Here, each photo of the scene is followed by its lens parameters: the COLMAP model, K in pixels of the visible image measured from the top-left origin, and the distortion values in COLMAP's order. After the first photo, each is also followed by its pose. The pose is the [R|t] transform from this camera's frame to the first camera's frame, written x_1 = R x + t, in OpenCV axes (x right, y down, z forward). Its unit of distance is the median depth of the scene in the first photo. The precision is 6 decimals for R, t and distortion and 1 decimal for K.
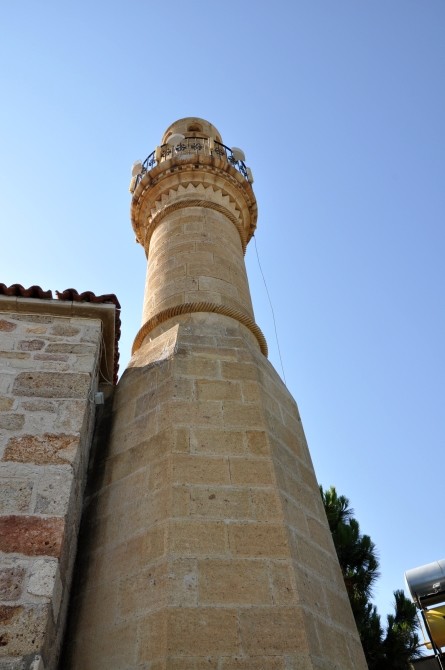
lens RADIAL K [[517.5, 0, 222.5], [0, 517.5, 335.0], [0, 0, 1]] dist [-0.152906, 0.122531]
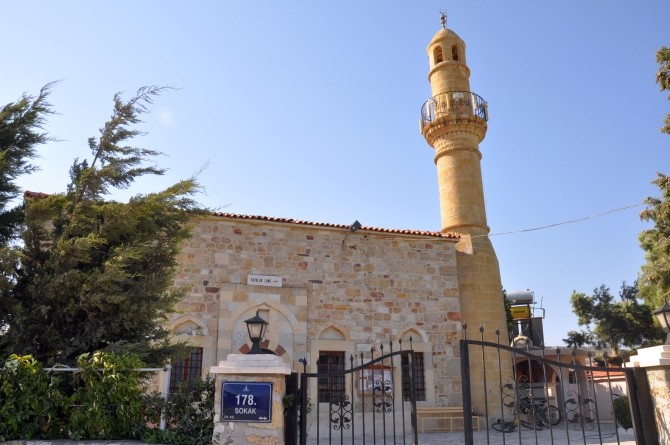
lens RADIAL K [[517.5, 0, 335.0], [0, 517.5, 222.5], [0, 0, 1]] dist [-0.152906, 0.122531]
pose [[0.983563, 0.104511, 0.147243, -1.558038], [-0.165863, 0.845234, 0.508004, -1.748902], [-0.071362, -0.524077, 0.848676, -1.693461]]
